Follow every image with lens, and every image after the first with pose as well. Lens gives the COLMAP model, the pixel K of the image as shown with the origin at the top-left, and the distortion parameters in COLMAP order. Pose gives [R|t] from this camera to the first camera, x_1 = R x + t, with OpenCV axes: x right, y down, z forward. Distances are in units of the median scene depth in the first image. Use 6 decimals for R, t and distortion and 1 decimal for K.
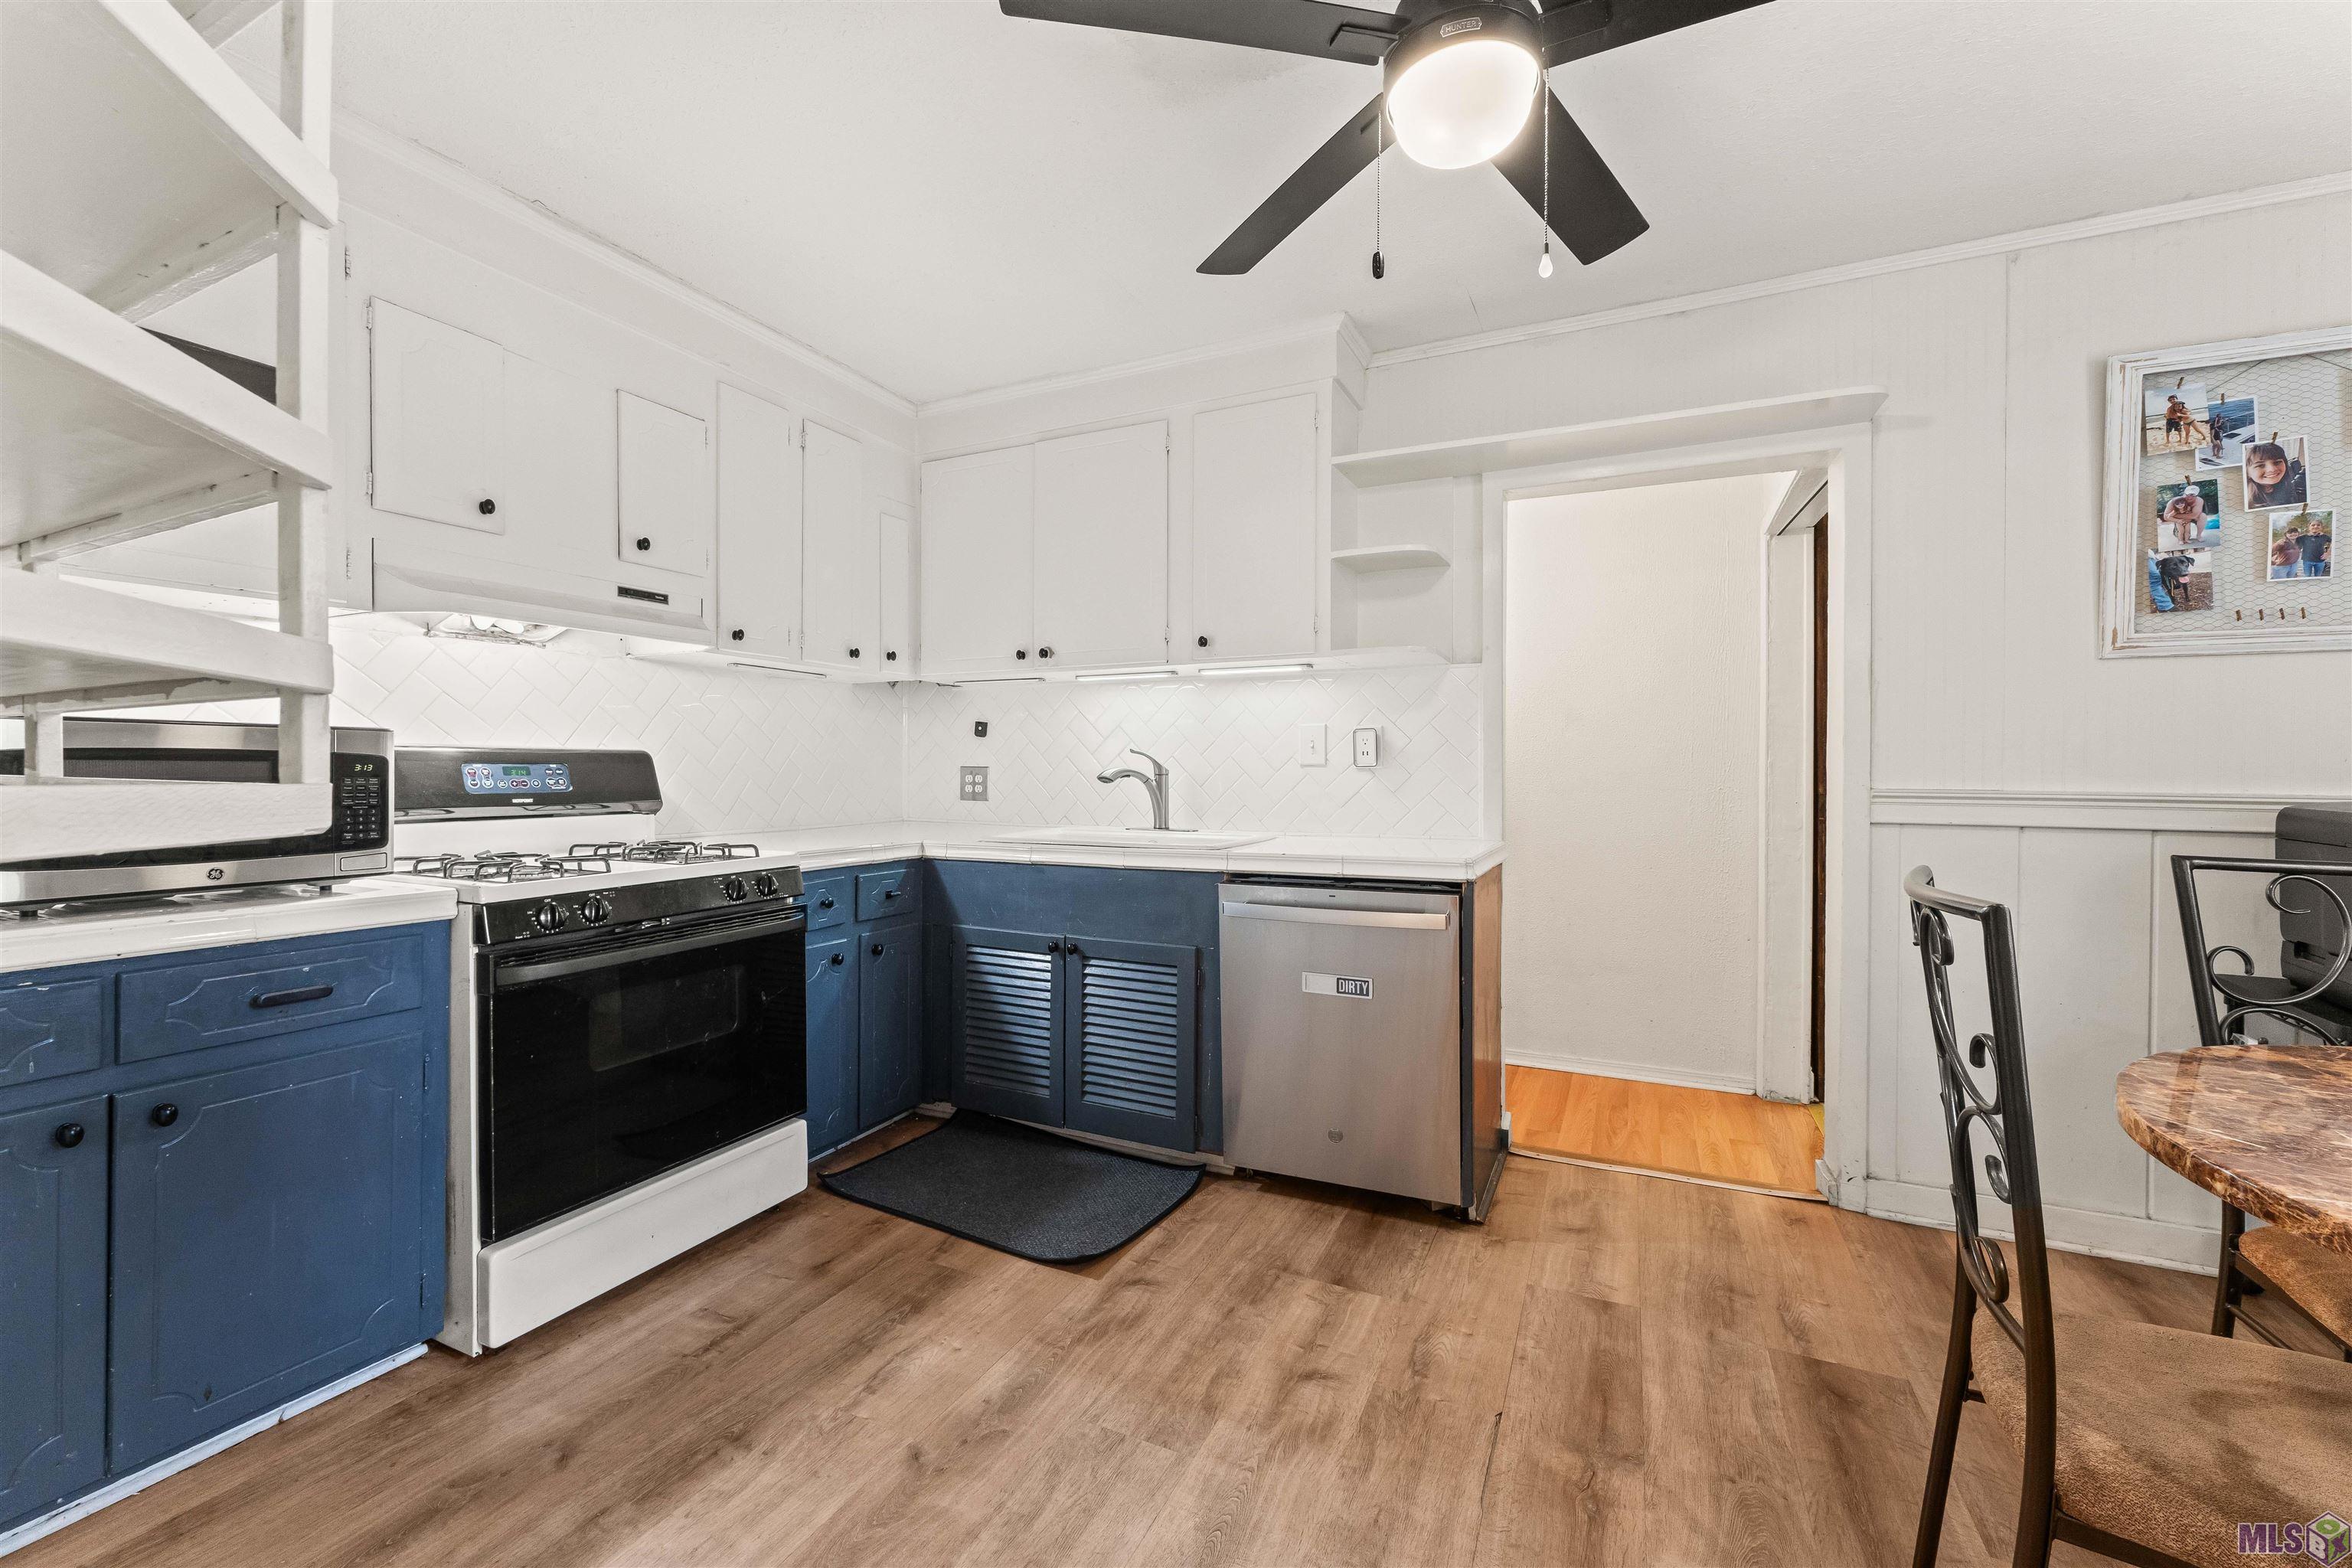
lens RADIAL K [[946.2, 0, 1158.7], [0, 946.2, 767.1], [0, 0, 1]] dist [-0.000081, 0.000078]
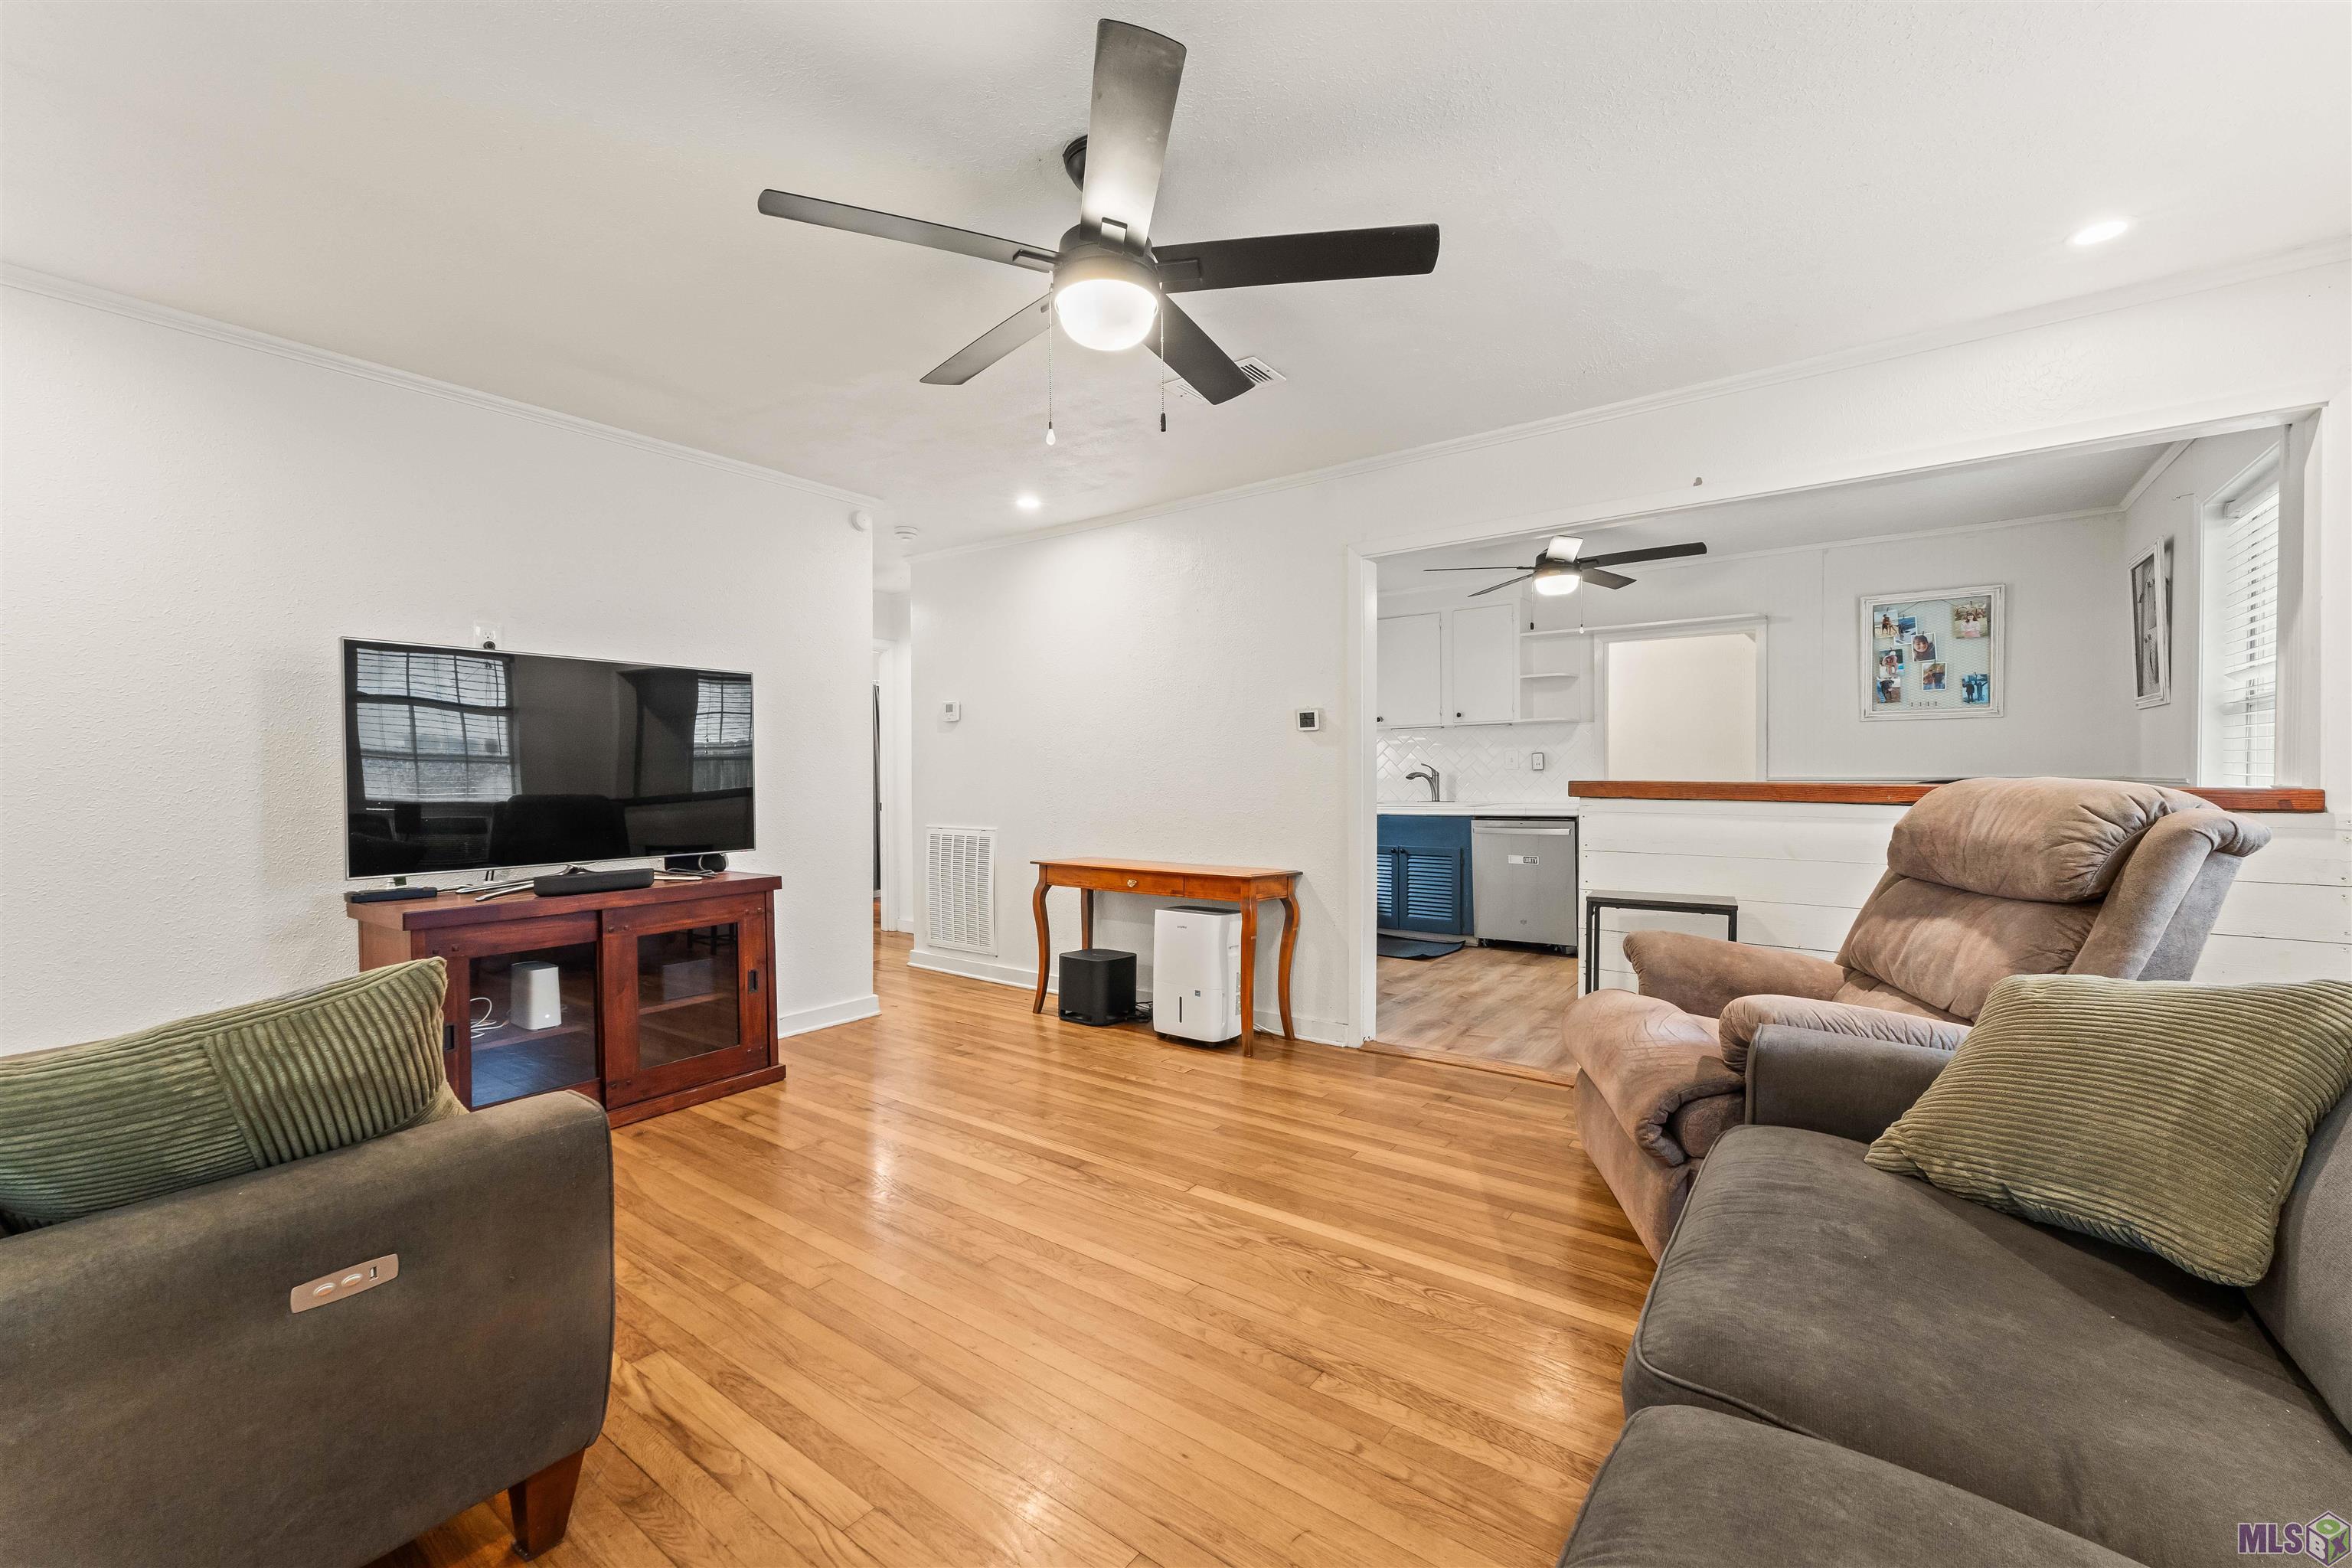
lens RADIAL K [[946.2, 0, 1153.8], [0, 946.2, 788.9], [0, 0, 1]] dist [-0.000081, 0.000078]
pose [[0.983333, -0.005411, -0.181731, -0.335174], [0.007126, 0.999936, 0.008784, 0.022163], [0.181672, -0.009932, 0.983309, -1.723701]]
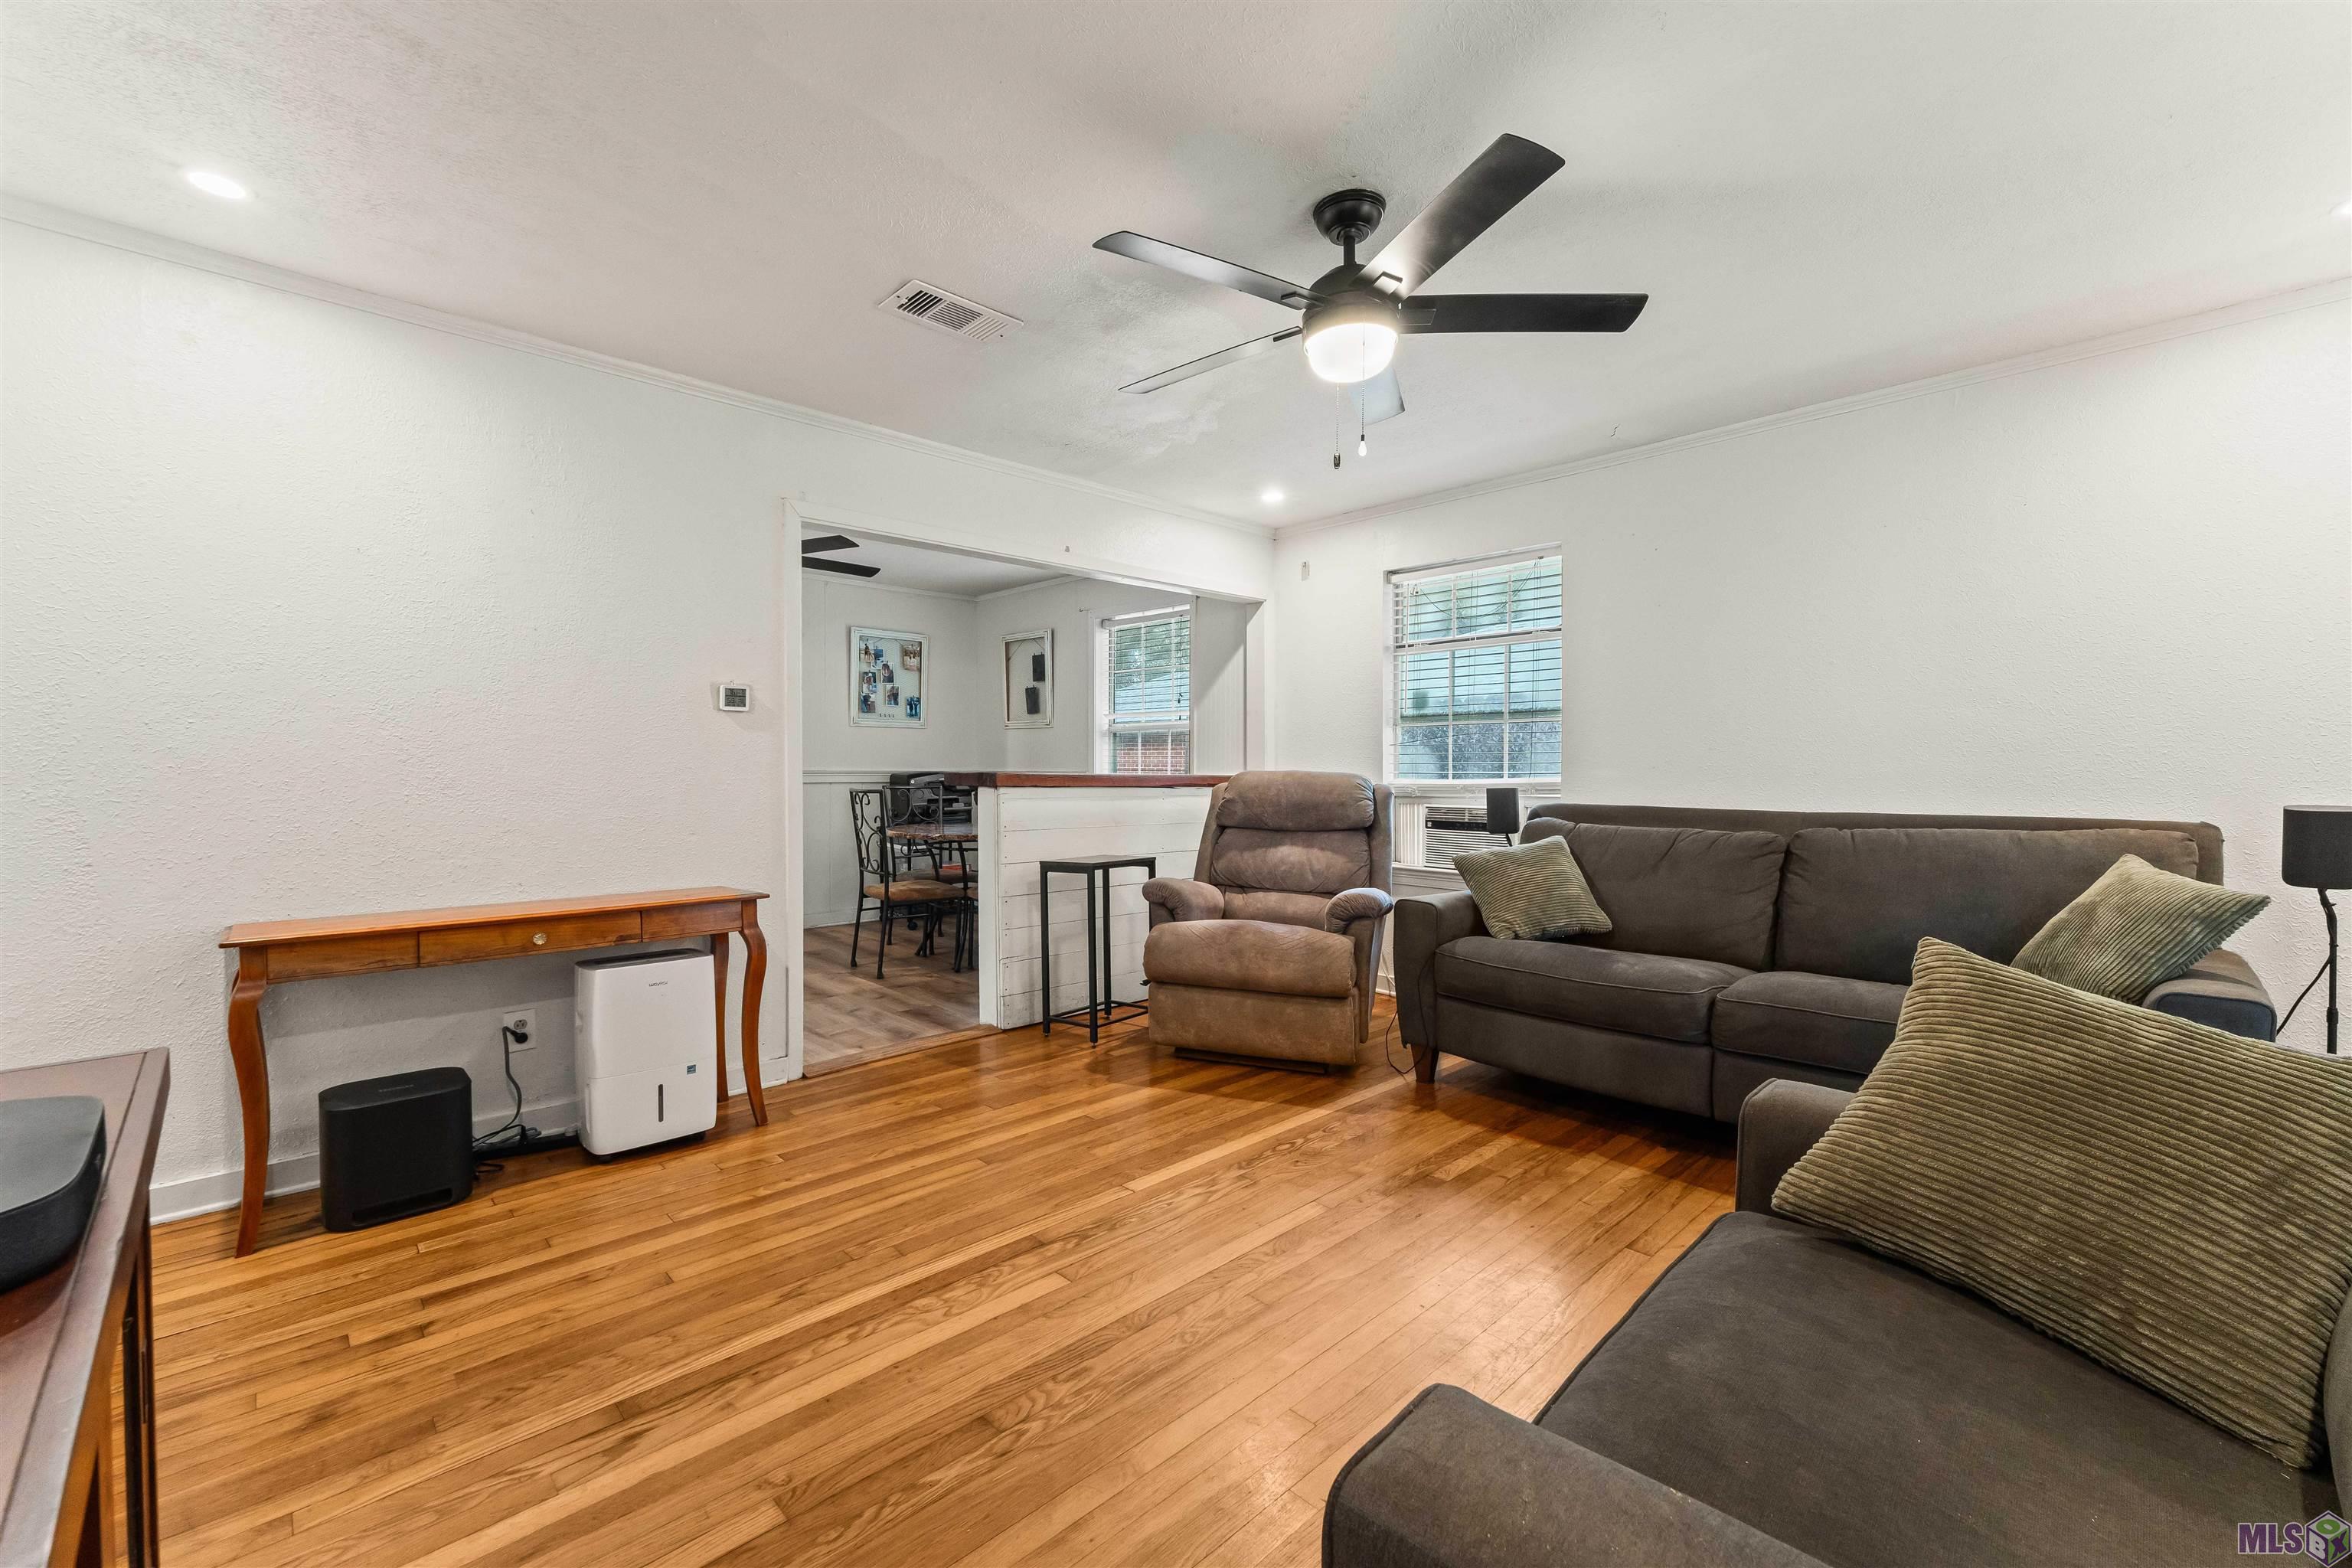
lens RADIAL K [[946.2, 0, 1181.9], [0, 946.2, 795.1], [0, 0, 1]] dist [-0.000081, 0.000078]
pose [[0.338330, -0.029757, 0.940557, -1.515566], [0.002382, 0.999524, 0.030766, 0.014349], [-0.941025, -0.008169, 0.338239, -1.034636]]
